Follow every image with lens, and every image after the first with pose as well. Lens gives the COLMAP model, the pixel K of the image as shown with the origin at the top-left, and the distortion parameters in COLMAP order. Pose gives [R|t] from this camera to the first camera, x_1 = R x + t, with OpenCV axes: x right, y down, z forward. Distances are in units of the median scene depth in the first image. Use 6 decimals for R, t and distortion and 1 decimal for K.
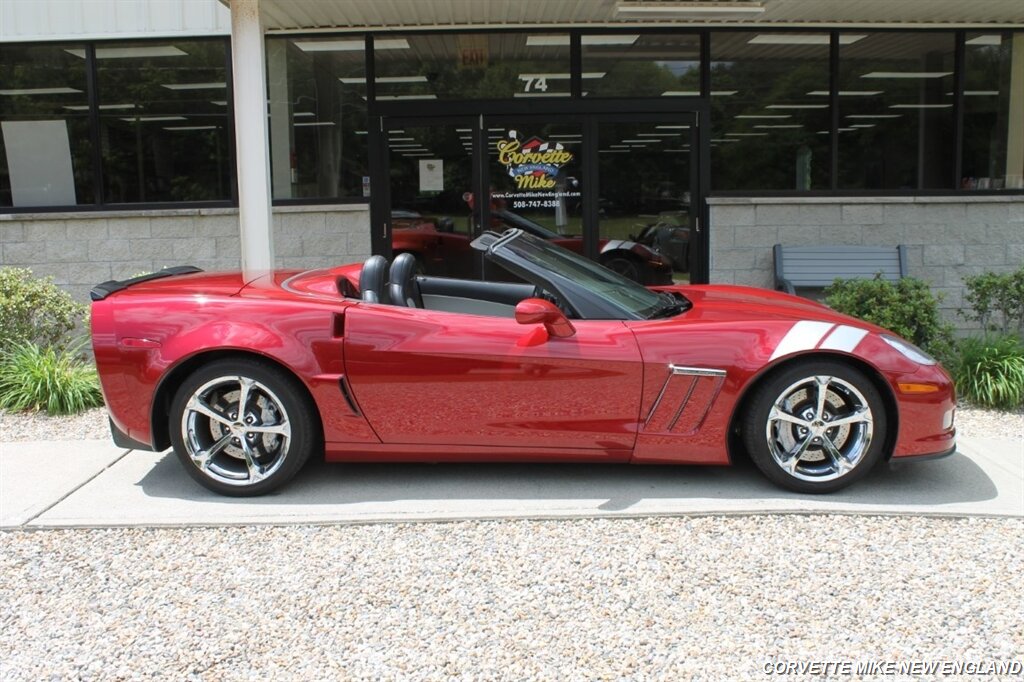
lens RADIAL K [[986.6, 0, 512.0], [0, 986.6, 341.0], [0, 0, 1]] dist [-0.151390, 0.172080]
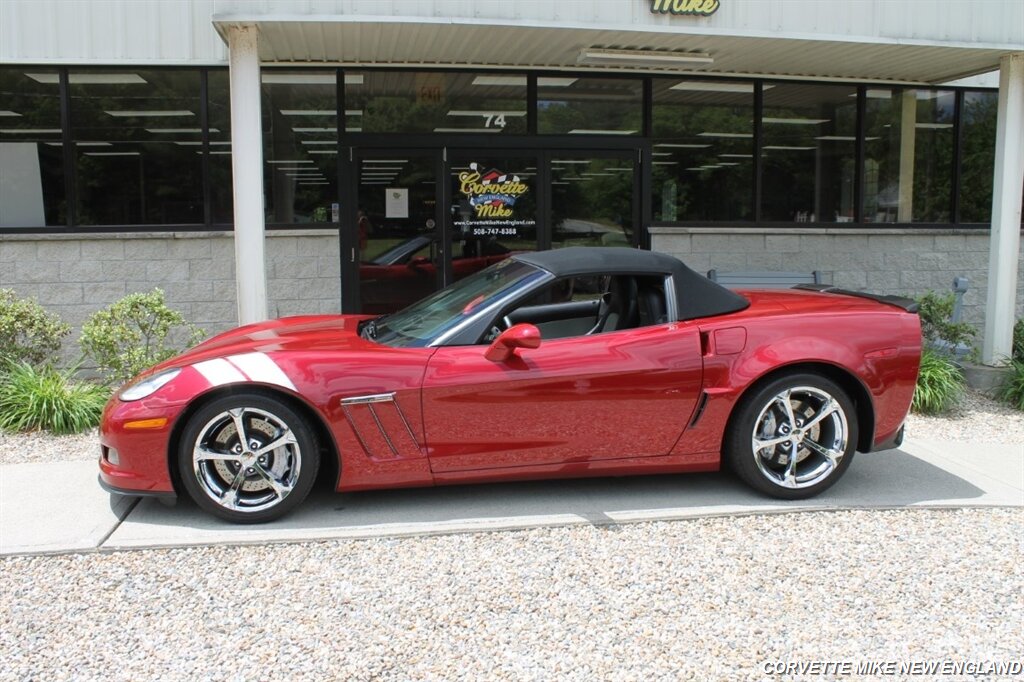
lens RADIAL K [[910.6, 0, 512.0], [0, 910.6, 341.0], [0, 0, 1]] dist [-0.152167, 0.132271]
pose [[0.989481, -0.004357, 0.144598, -0.188761], [0.006869, 0.999834, -0.016876, -0.003263], [-0.144501, 0.017692, 0.989347, 0.022501]]
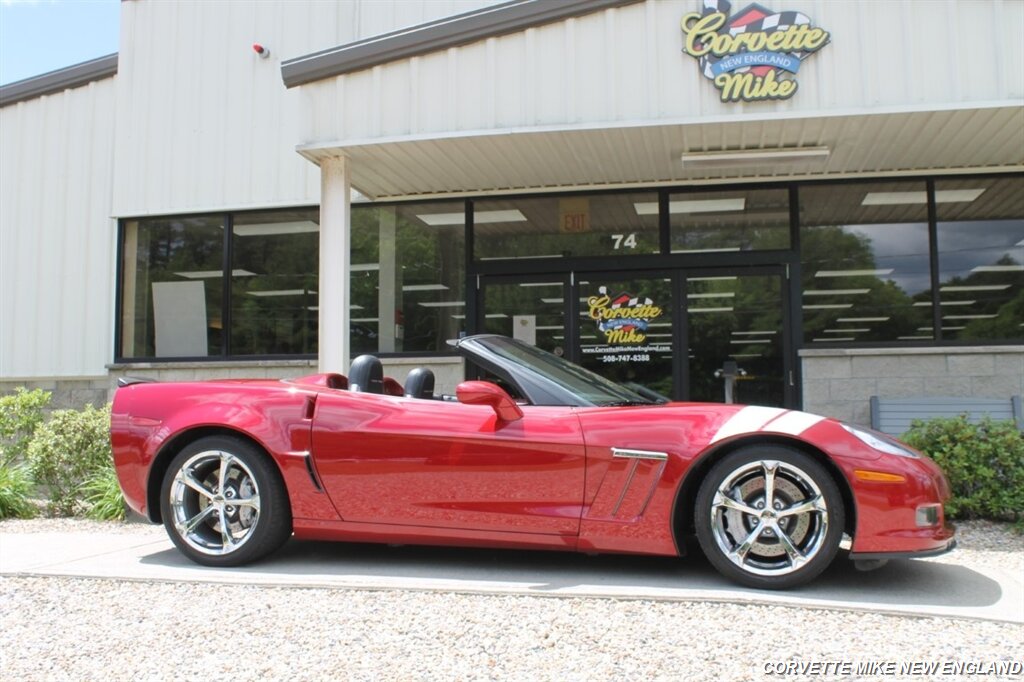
lens RADIAL K [[1005.5, 0, 512.0], [0, 1005.5, 341.0], [0, 0, 1]] dist [-0.151616, 0.172526]
pose [[0.974226, -0.005798, -0.225499, 0.266081], [-0.043840, 0.975741, -0.214492, 0.128315], [0.221272, 0.218850, 0.950338, -0.008338]]
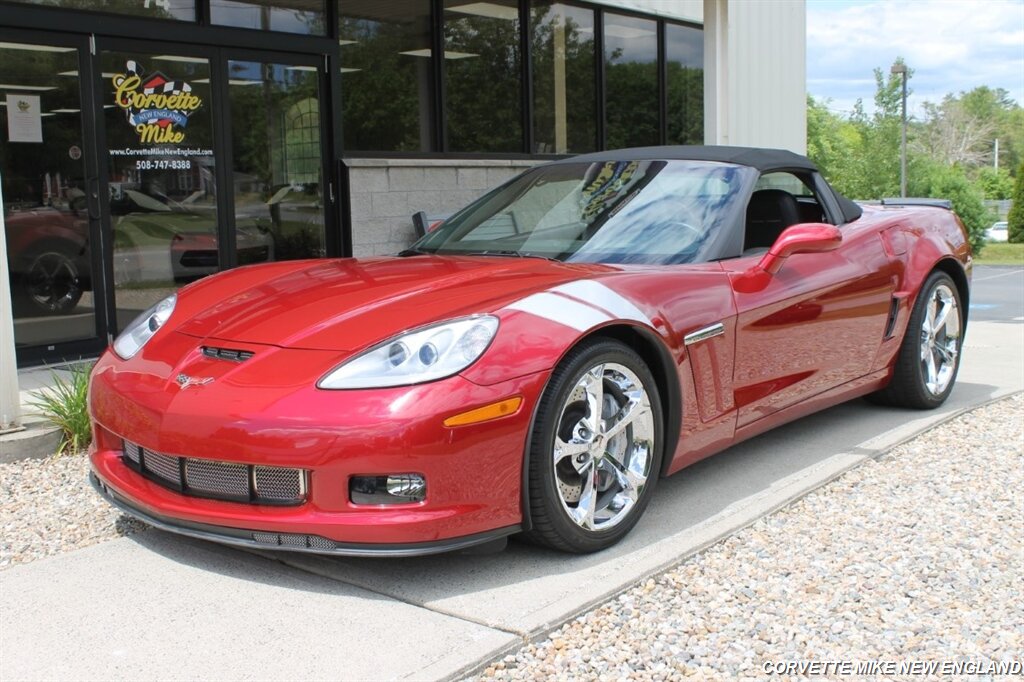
lens RADIAL K [[1155.7, 0, 512.0], [0, 1155.7, 341.0], [0, 0, 1]] dist [-0.065504, 0.030155]
pose [[0.643650, -0.098200, 0.758993, -0.874845], [0.124060, 0.992005, 0.023140, 0.006412], [-0.755197, 0.079267, 0.650687, 0.482925]]
